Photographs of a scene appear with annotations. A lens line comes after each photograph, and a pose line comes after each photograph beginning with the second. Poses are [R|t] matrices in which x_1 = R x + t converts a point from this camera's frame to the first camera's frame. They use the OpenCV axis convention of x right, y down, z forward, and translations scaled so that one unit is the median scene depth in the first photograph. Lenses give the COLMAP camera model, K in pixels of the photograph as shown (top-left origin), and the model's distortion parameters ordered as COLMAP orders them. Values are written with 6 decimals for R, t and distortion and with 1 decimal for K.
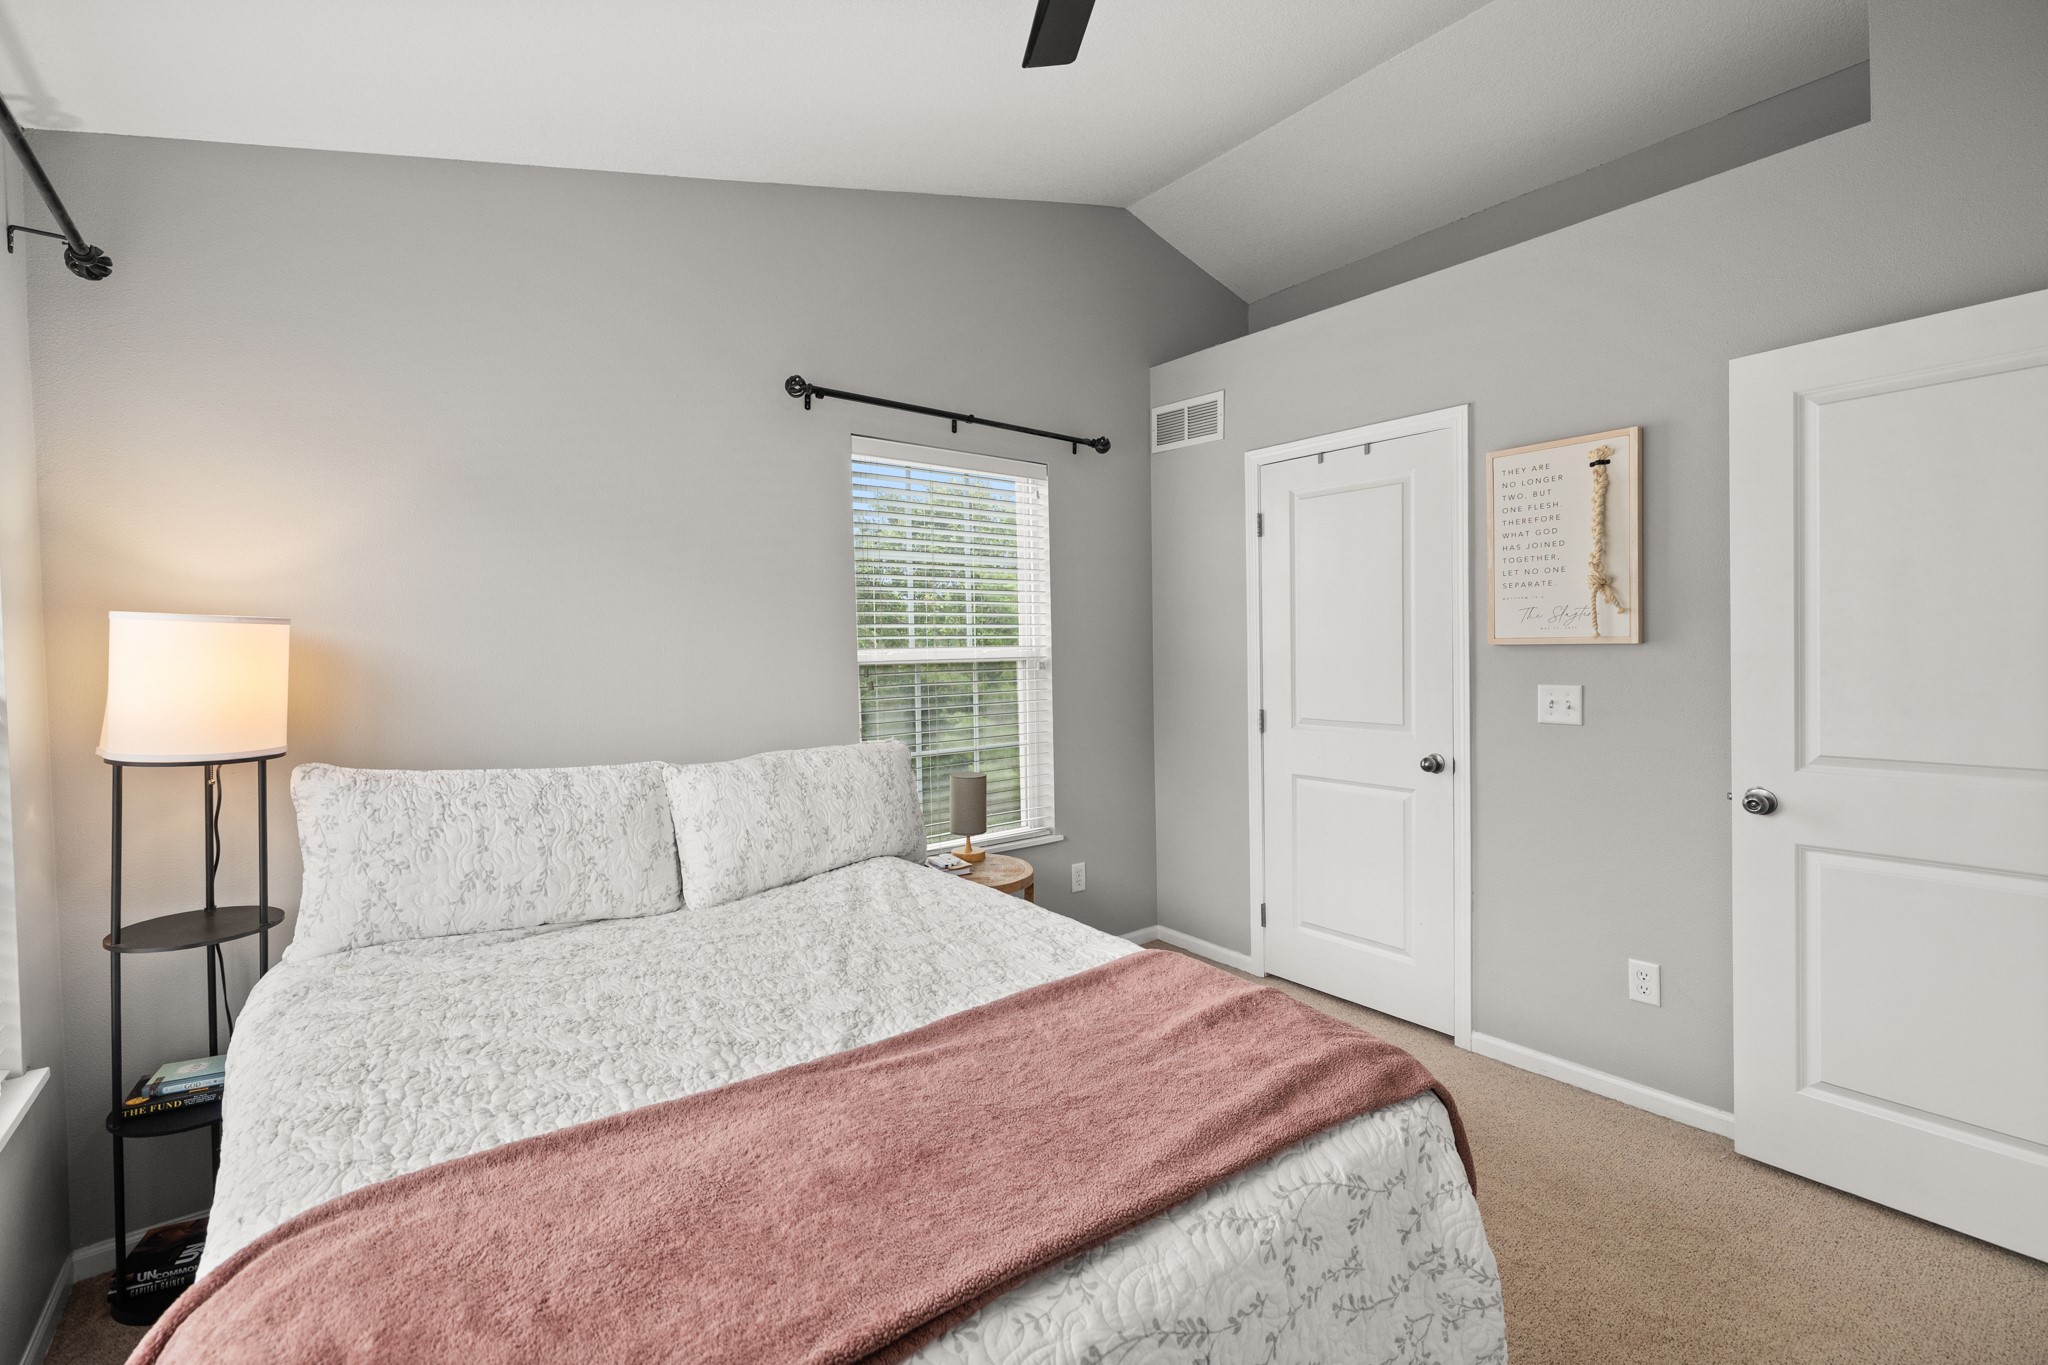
lens RADIAL K [[870.0, 0, 1024.6], [0, 870.0, 664.6], [0, 0, 1]] dist [-0.002177, -0.000129]
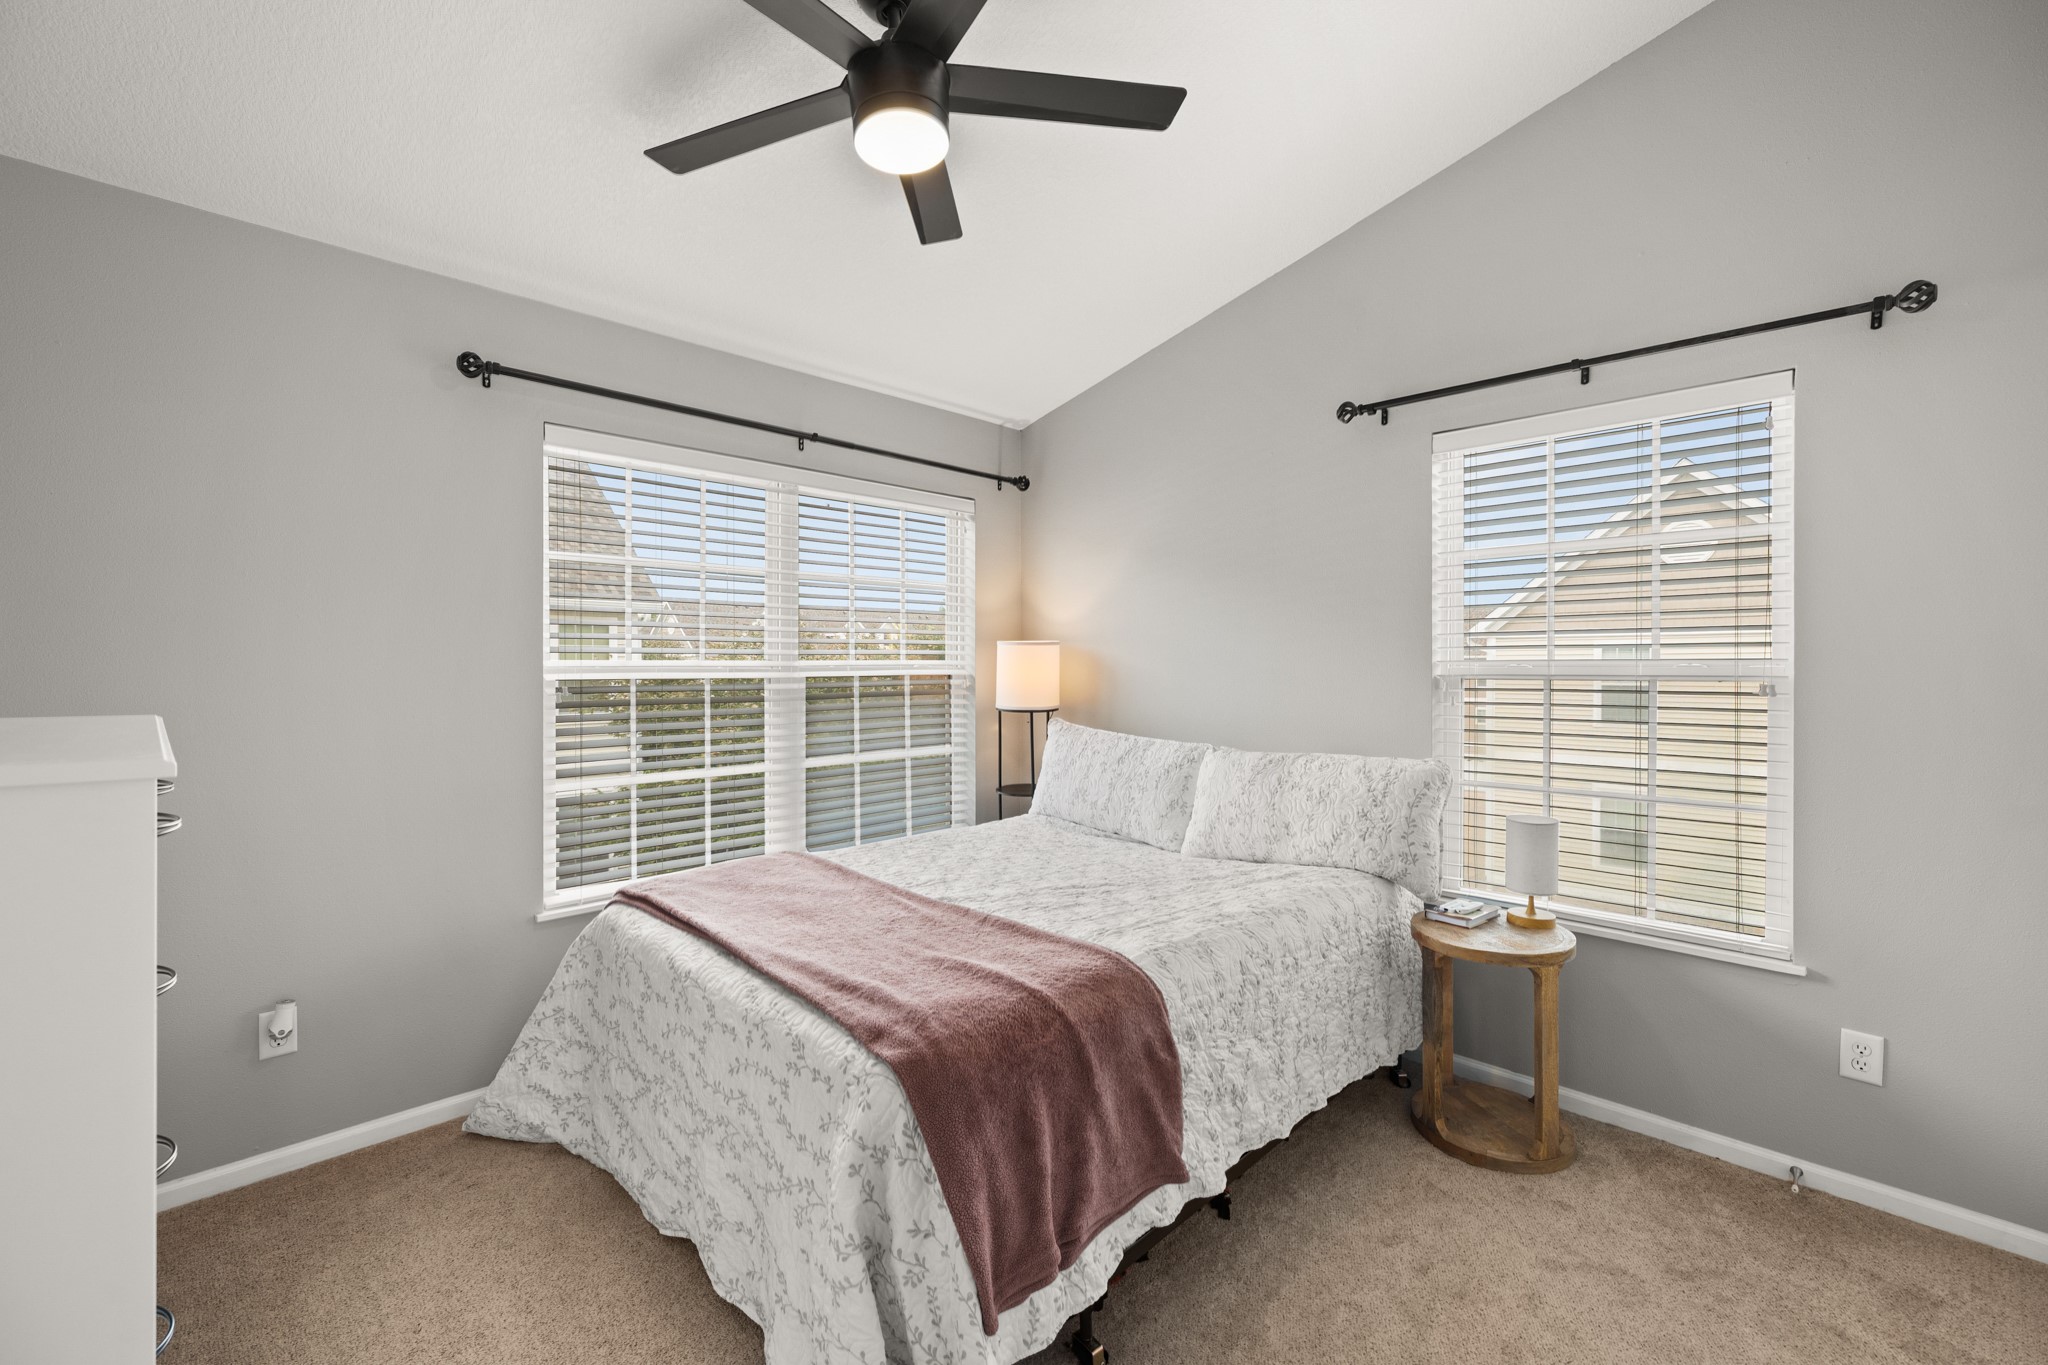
lens RADIAL K [[870.0, 0, 1027.8], [0, 870.0, 669.0], [0, 0, 1]] dist [-0.002177, -0.000129]
pose [[0.124756, 0.021172, -0.991962, 0.954413], [-0.021579, 0.999594, 0.018620, -0.023637], [0.991953, 0.019083, 0.125162, 0.622316]]
